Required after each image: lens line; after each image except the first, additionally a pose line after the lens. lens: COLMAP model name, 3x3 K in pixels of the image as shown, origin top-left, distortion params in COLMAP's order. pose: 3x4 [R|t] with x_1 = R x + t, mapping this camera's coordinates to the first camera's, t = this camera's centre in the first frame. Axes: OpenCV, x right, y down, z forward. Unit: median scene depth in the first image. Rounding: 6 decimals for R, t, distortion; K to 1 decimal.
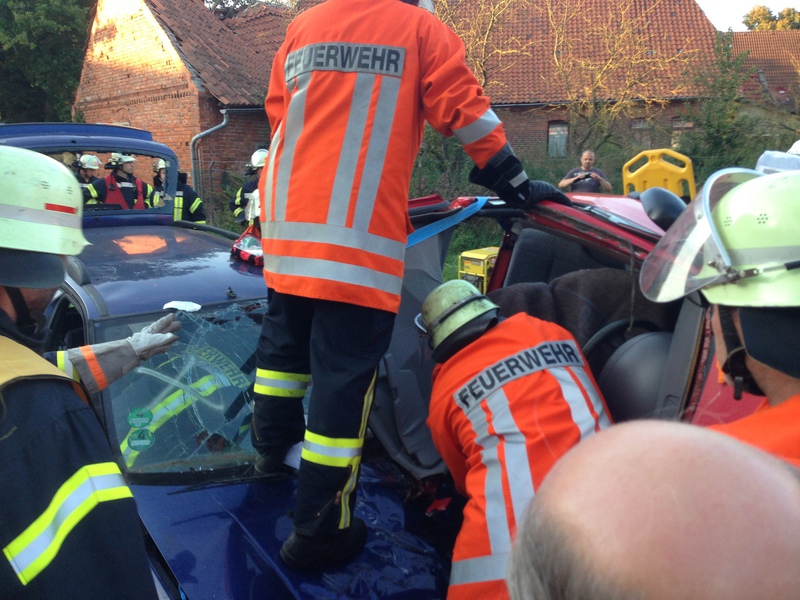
lens RADIAL K [[731.5, 0, 405.2], [0, 731.5, 294.7], [0, 0, 1]] dist [0.132922, -0.214108]
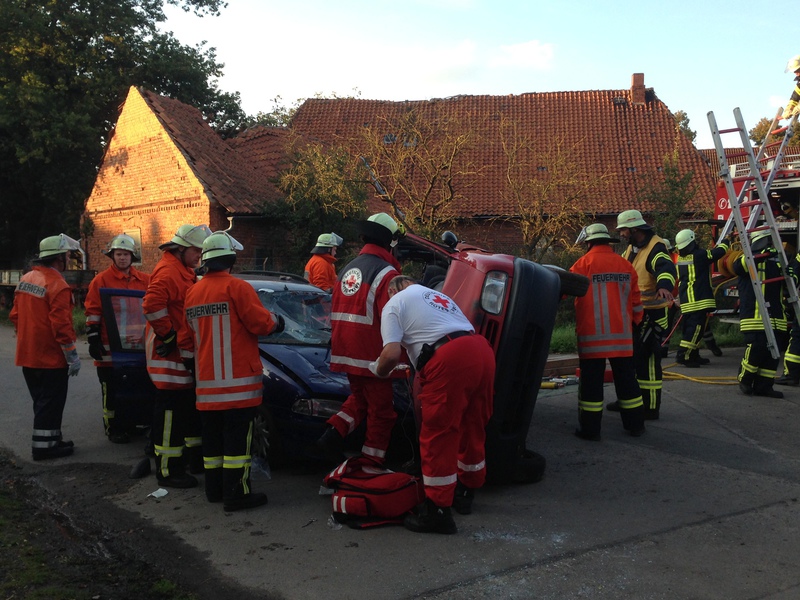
lens RADIAL K [[824.1, 0, 400.0], [0, 824.1, 300.0], [0, 0, 1]] dist [0.006551, 0.228819]
pose [[0.999966, 0.008044, 0.002004, 0.016890], [-0.007646, 0.988354, -0.151981, 0.063431], [-0.003203, 0.151960, 0.988381, -0.225236]]
